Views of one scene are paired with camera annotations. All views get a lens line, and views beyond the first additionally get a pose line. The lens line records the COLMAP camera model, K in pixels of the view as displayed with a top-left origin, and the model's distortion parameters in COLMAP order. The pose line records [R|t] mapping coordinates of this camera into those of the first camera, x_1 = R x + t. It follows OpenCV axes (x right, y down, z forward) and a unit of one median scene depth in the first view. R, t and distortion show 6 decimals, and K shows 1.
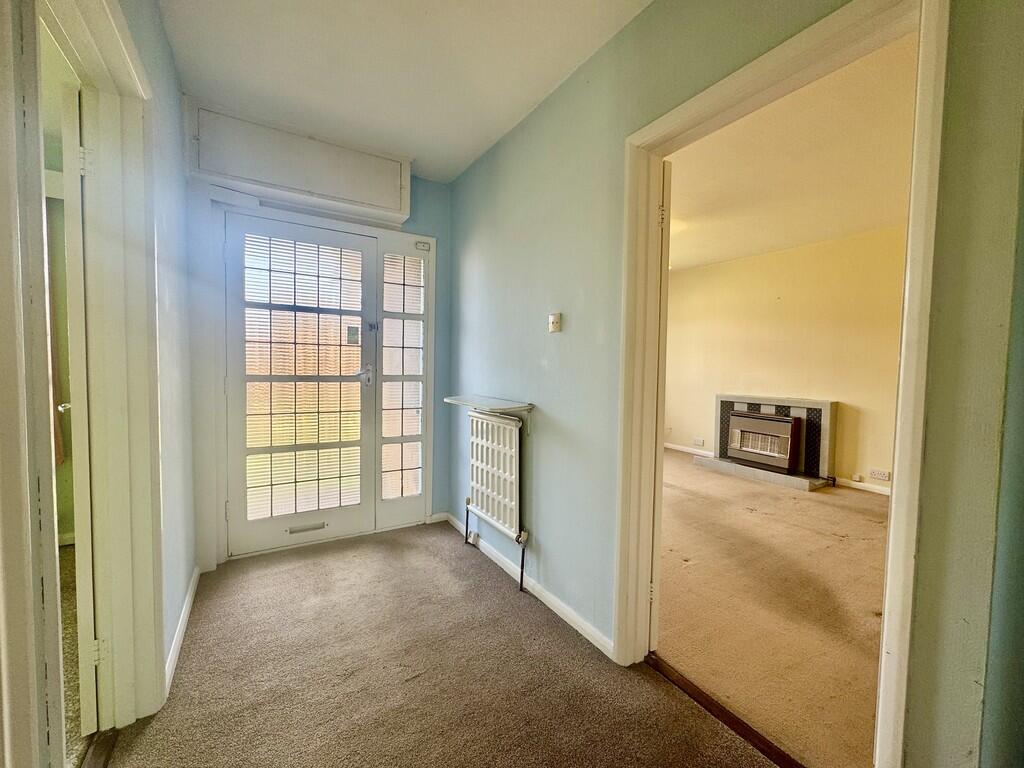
lens RADIAL K [[404.2, 0, 512.0], [0, 404.2, 384.0], [0, 0, 1]] dist [-0.001006, -0.000191]
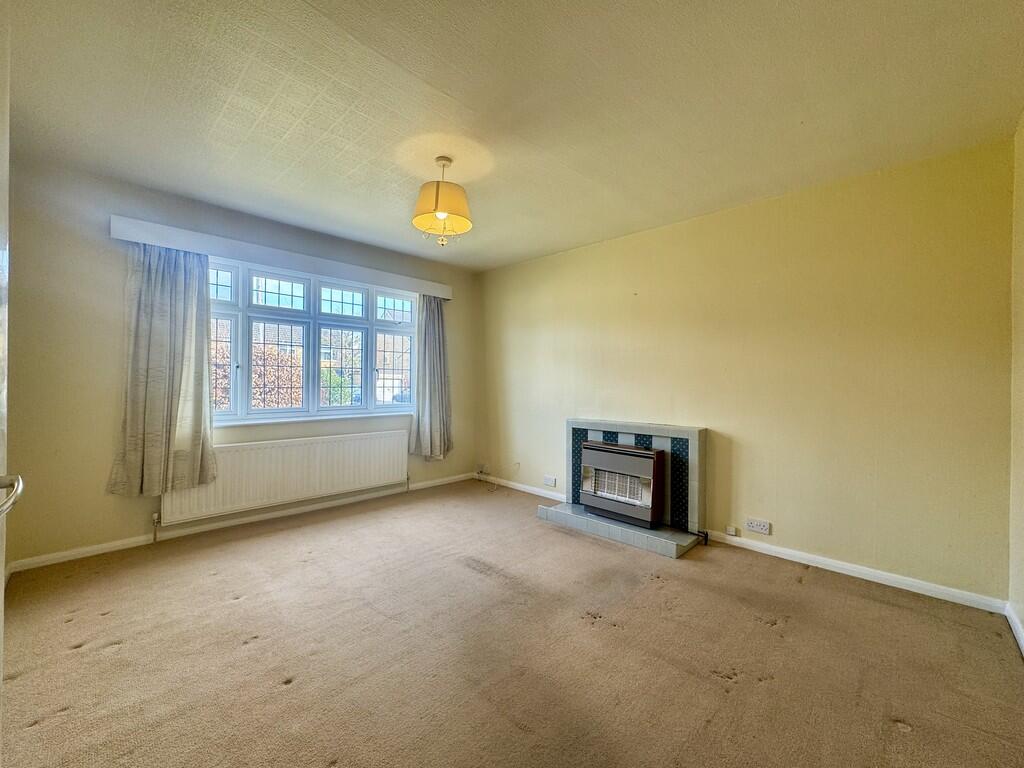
lens RADIAL K [[385.2, 0, 505.6], [0, 385.2, 388.0], [0, 0, 1]] dist [-0.007896, -0.000092]
pose [[0.976859, -0.011061, 0.213597, 0.273510], [0.017536, 0.999442, -0.028444, -0.017867], [-0.213163, 0.031532, 0.976508, 0.359560]]
